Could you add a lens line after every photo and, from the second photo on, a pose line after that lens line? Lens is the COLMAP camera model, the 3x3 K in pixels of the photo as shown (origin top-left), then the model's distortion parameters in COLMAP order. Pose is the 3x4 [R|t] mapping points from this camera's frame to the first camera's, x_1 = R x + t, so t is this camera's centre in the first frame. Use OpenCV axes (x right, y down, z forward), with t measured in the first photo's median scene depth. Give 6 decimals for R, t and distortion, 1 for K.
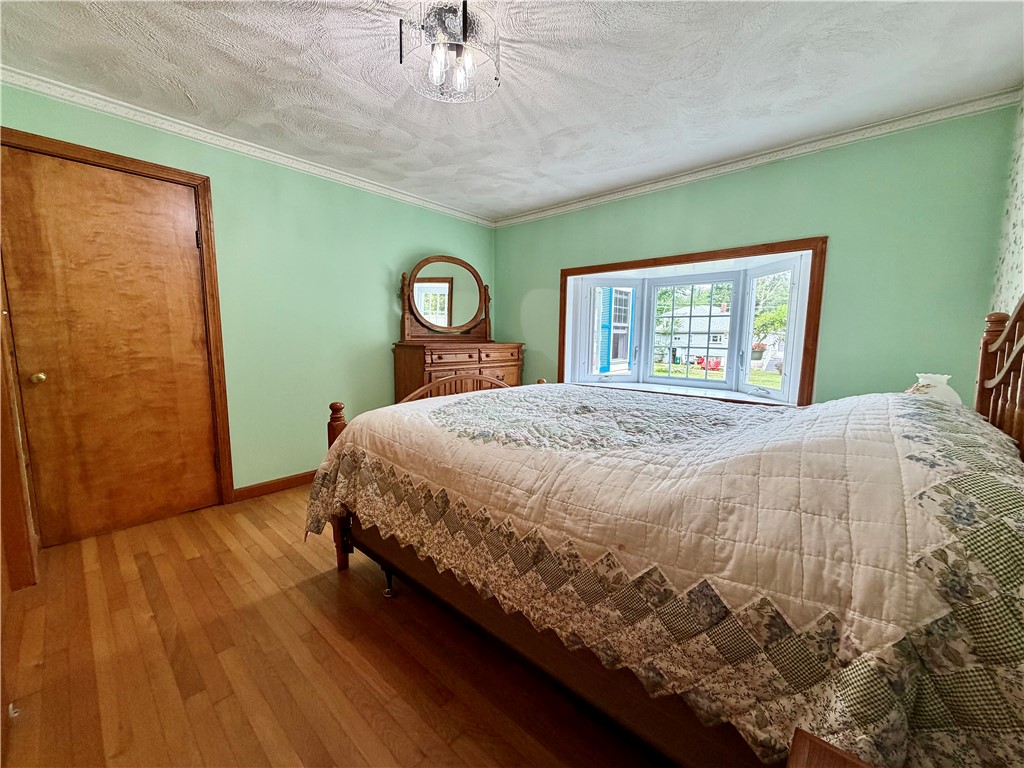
lens RADIAL K [[412.9, 0, 514.9], [0, 412.9, 384.0], [0, 0, 1]] dist [-0.000743, -0.000478]
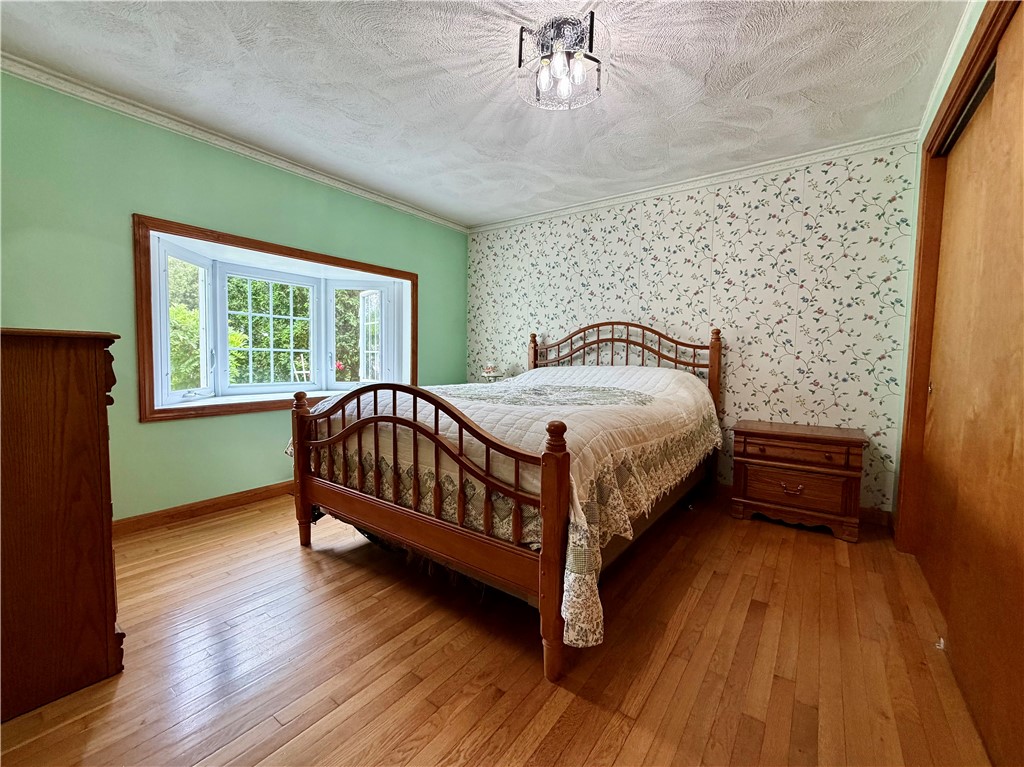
lens RADIAL K [[412.9, 0, 515.5], [0, 412.9, 382.5], [0, 0, 1]] dist [-0.000743, -0.000478]
pose [[-0.087053, -0.071112, 0.993662, -0.740677], [0.099565, 0.991834, 0.079704, -0.050977], [-0.991216, 0.105872, -0.079262, 0.766393]]
